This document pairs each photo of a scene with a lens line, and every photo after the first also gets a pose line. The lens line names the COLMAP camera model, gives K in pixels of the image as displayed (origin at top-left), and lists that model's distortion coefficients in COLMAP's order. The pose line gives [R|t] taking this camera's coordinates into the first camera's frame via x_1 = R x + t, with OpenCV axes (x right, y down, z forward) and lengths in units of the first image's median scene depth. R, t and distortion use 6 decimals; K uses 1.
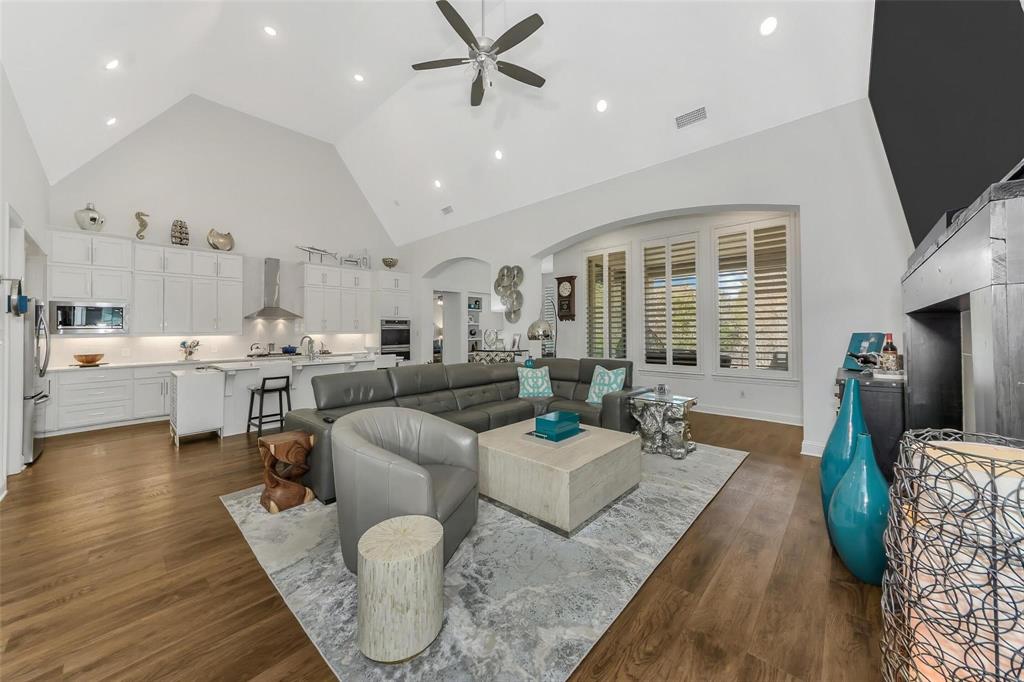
lens RADIAL K [[369.3, 0, 513.7], [0, 369.3, 322.8], [0, 0, 1]] dist [0.006937, -0.000643]
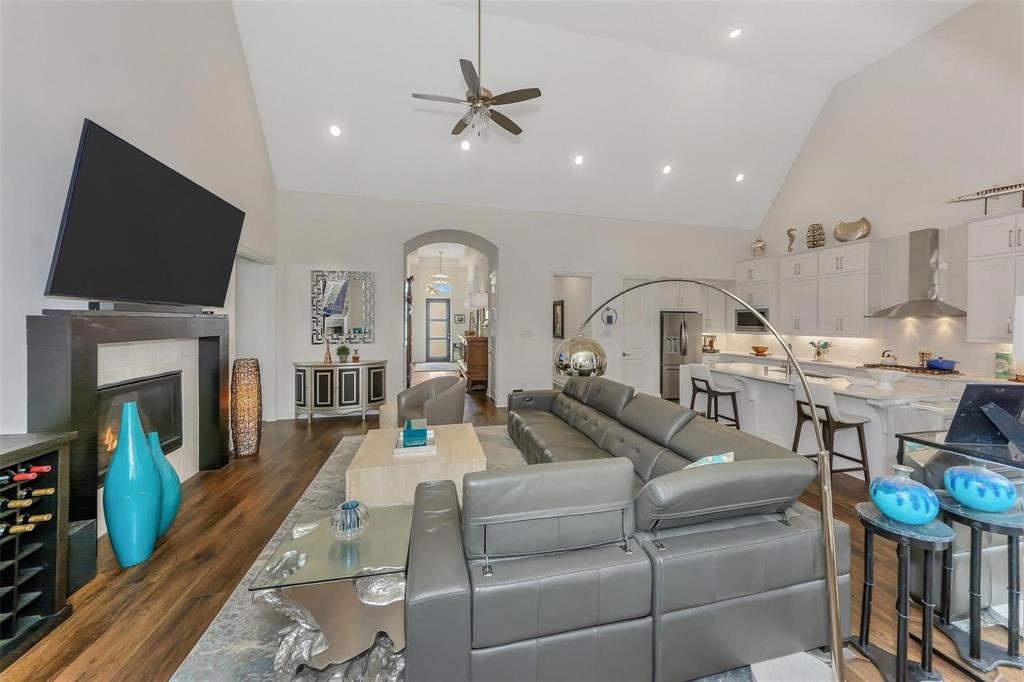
lens RADIAL K [[369.3, 0, 523.2], [0, 369.3, 324.0], [0, 0, 1]] dist [0.006937, -0.000643]
pose [[-0.542056, 0.013546, -0.840233, 0.351605], [0.016417, 0.999850, 0.005528, -0.014922], [0.840182, -0.010797, -0.542197, 0.754738]]
